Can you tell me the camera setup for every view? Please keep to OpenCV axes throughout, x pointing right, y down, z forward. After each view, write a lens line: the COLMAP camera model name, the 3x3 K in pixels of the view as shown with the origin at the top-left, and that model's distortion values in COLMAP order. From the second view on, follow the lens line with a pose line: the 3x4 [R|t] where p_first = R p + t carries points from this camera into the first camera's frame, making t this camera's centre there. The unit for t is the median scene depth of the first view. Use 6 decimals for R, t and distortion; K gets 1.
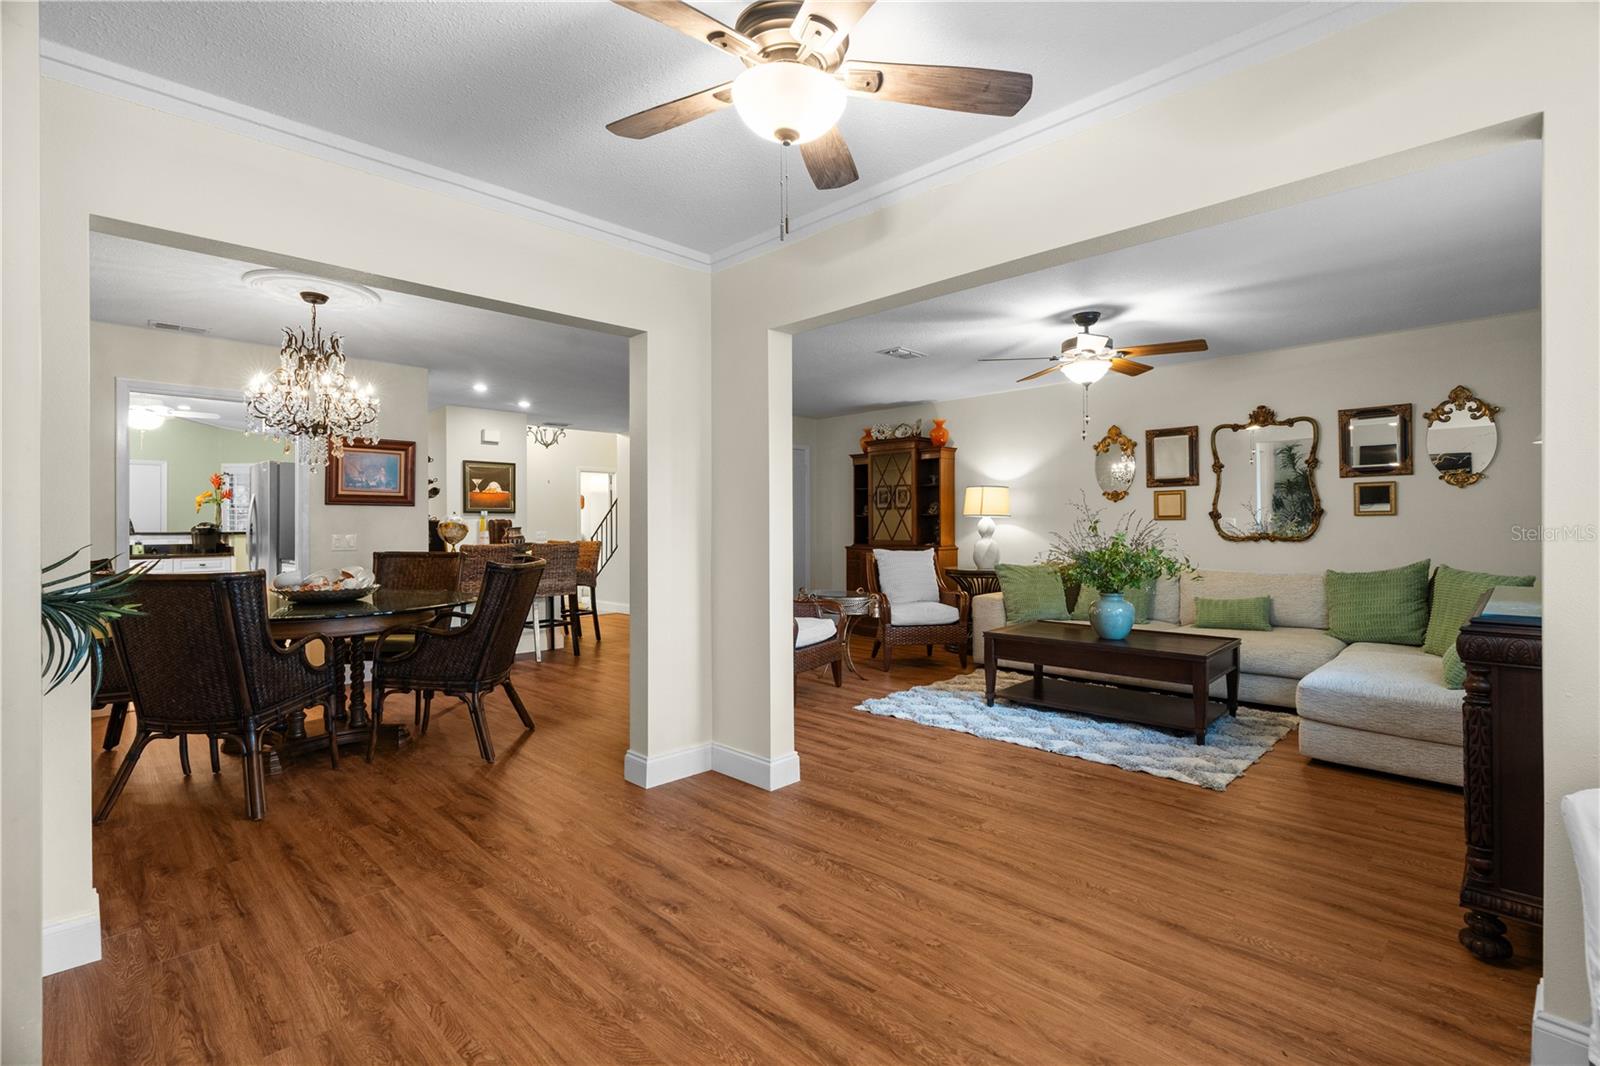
lens RADIAL K [[739.1, 0, 802.8], [0, 739.1, 531.2], [0, 0, 1]] dist [0.000706, 0.000895]
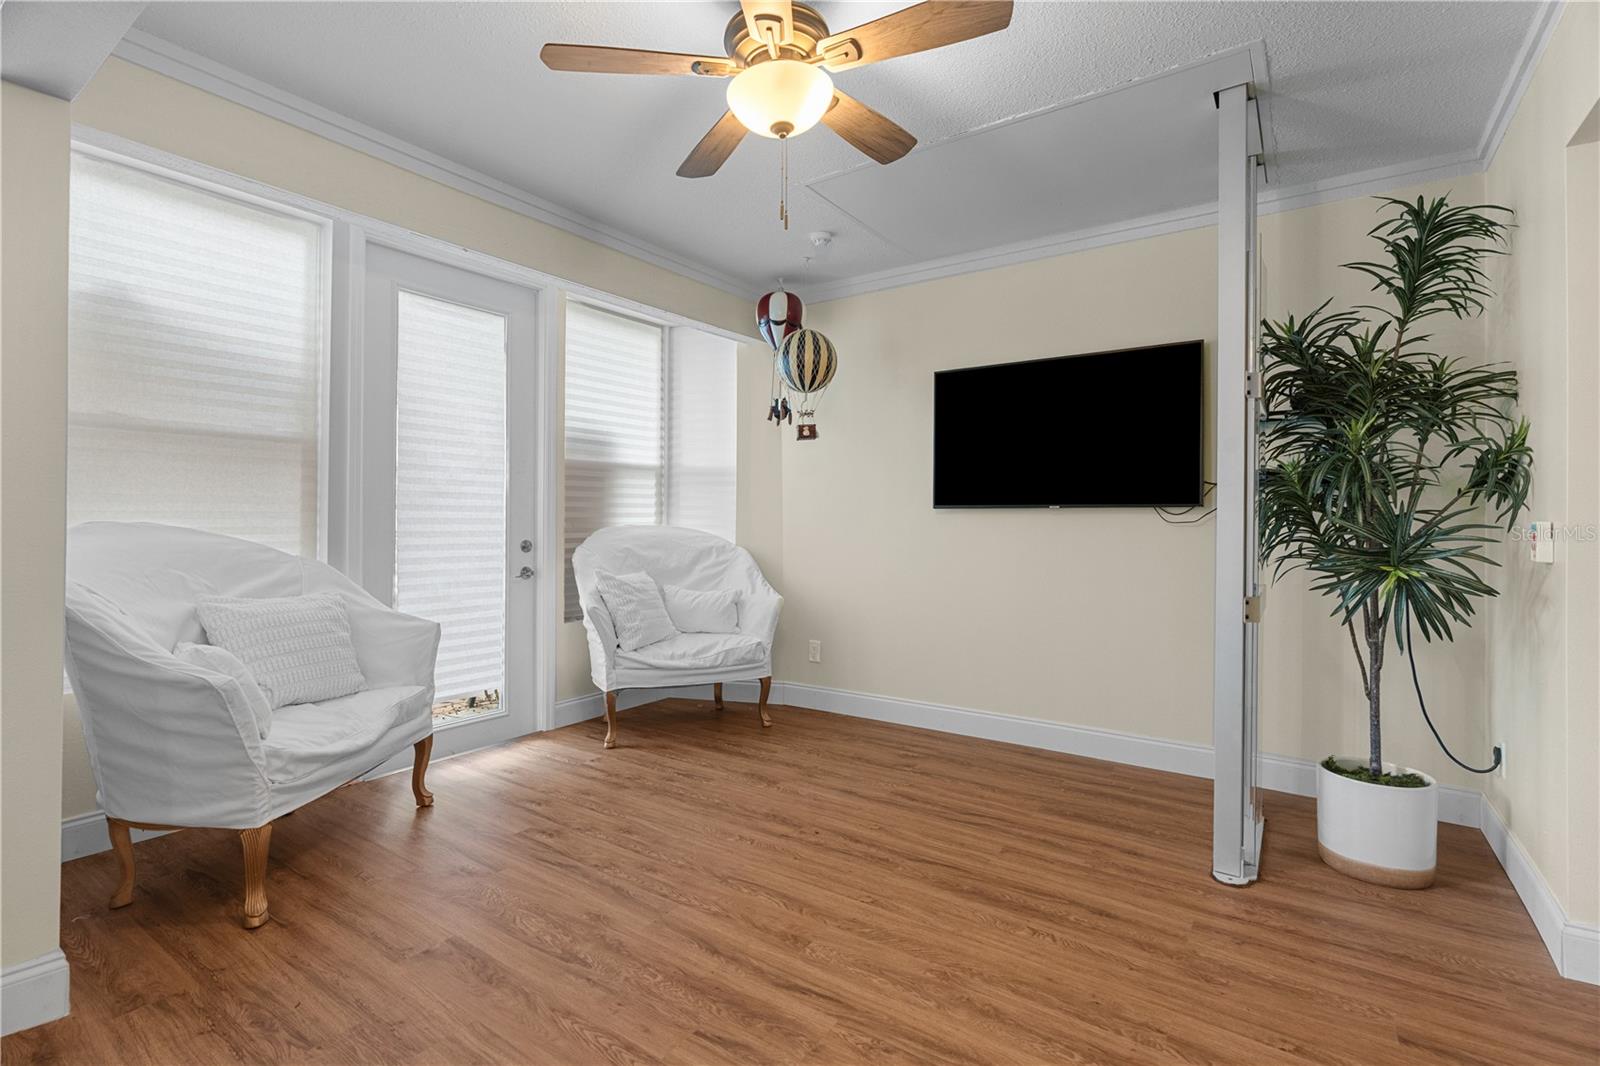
lens RADIAL K [[738.6, 0, 800.3], [0, 738.6, 515.6], [0, 0, 1]] dist [0.002484, 0.000449]
pose [[-0.985538, -0.002039, -0.169444, 0.047341], [-0.003041, 0.999979, 0.005656, 0.007156], [0.169429, 0.006089, -0.985524, 0.717276]]
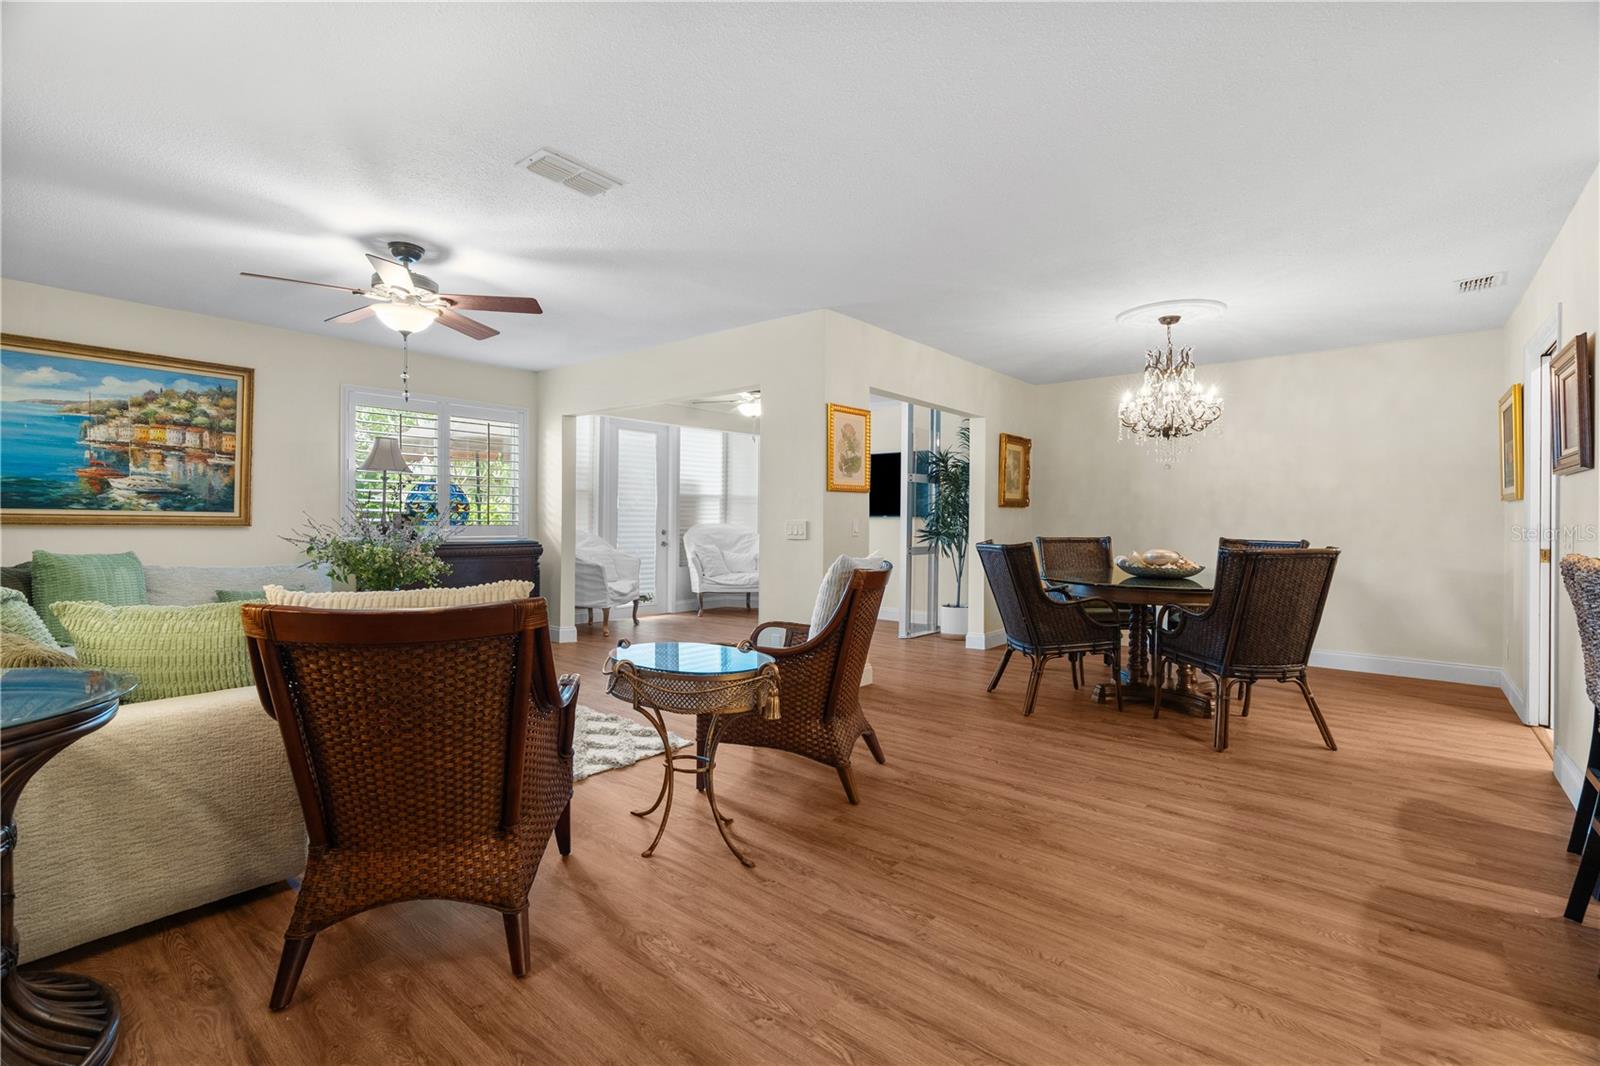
lens RADIAL K [[724.8, 0, 799.7], [0, 724.8, 517.4], [0, 0, 1]] dist [-0.002540, 0.000279]
pose [[-0.996617, -0.004642, -0.082060, 0.016027], [-0.005151, 0.999969, 0.005988, -0.003926], [0.082030, 0.006391, -0.996609, 1.702976]]
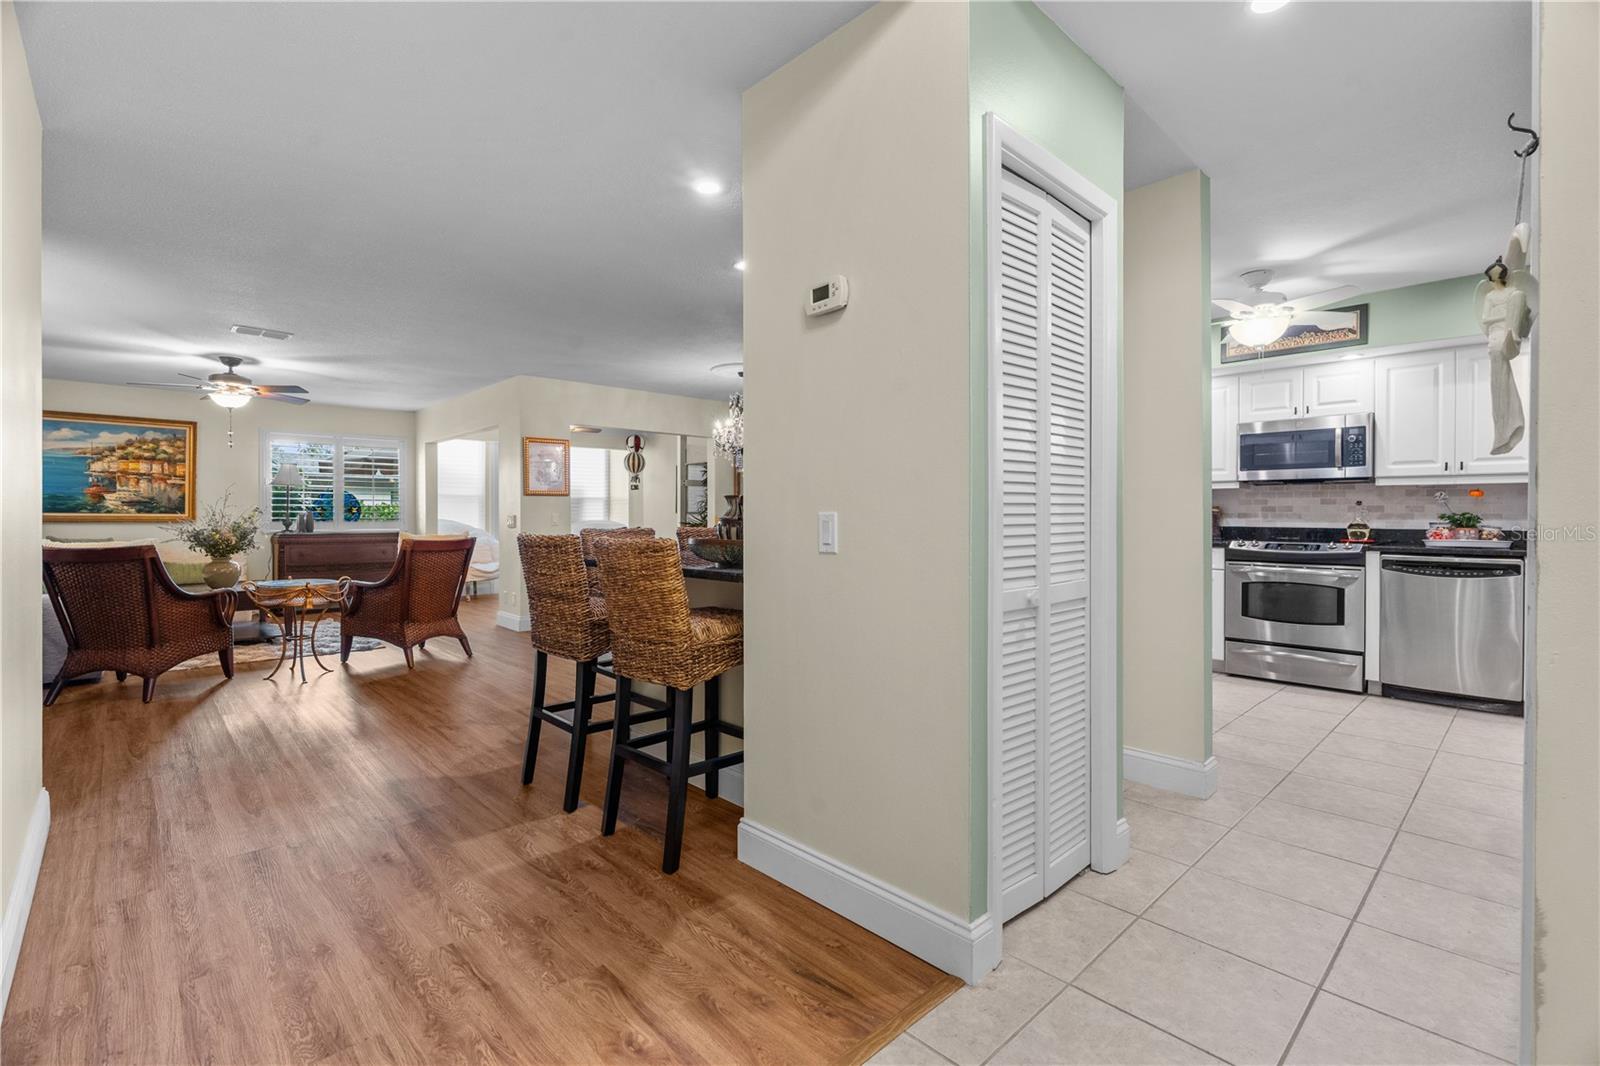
lens RADIAL K [[724.8, 0, 799.7], [0, 724.8, 517.4], [0, 0, 1]] dist [-0.002540, 0.000279]
pose [[-0.999258, 0.006826, 0.037916, -0.688236], [0.007069, 0.999955, 0.006277, 0.006311], [-0.037871, 0.006540, -0.999261, 2.165141]]
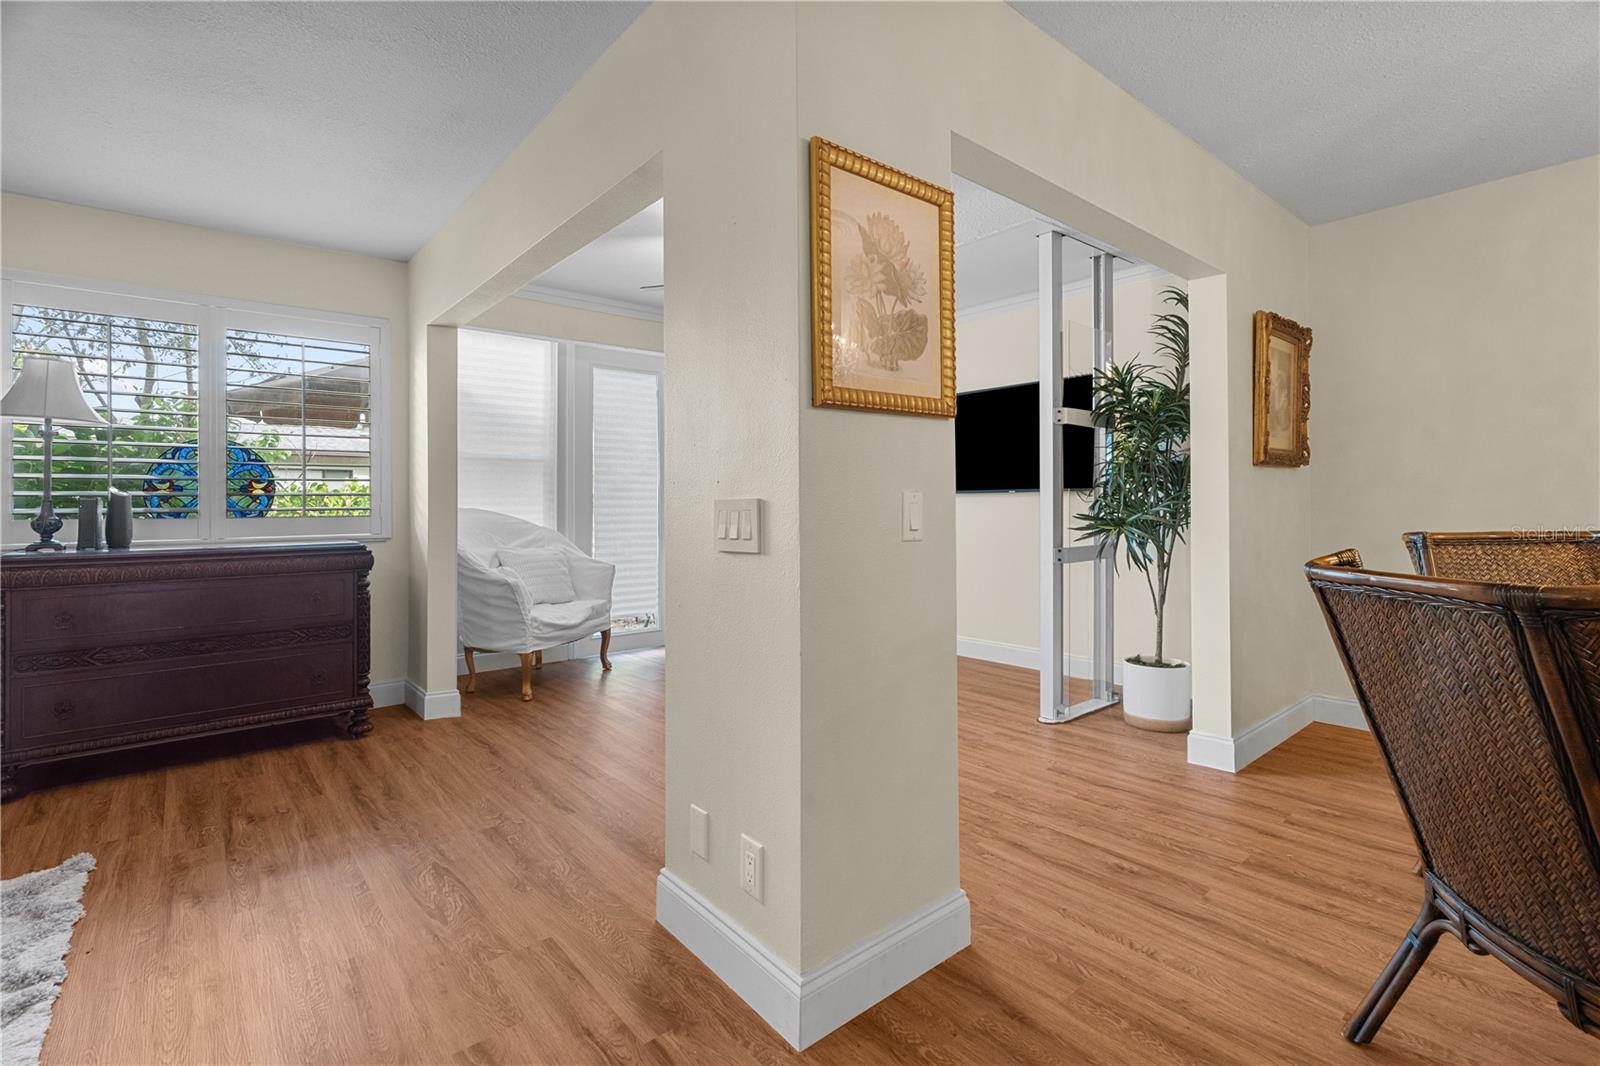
lens RADIAL K [[739.2, 0, 795.2], [0, 739.2, 496.5], [0, 0, 1]] dist [-0.005320, -0.000059]
pose [[-0.995409, 0.011766, 0.094988, -0.118357], [0.011826, 0.999930, 0.000067, 0.005360], [-0.094980, 0.001190, -0.995478, 1.085211]]
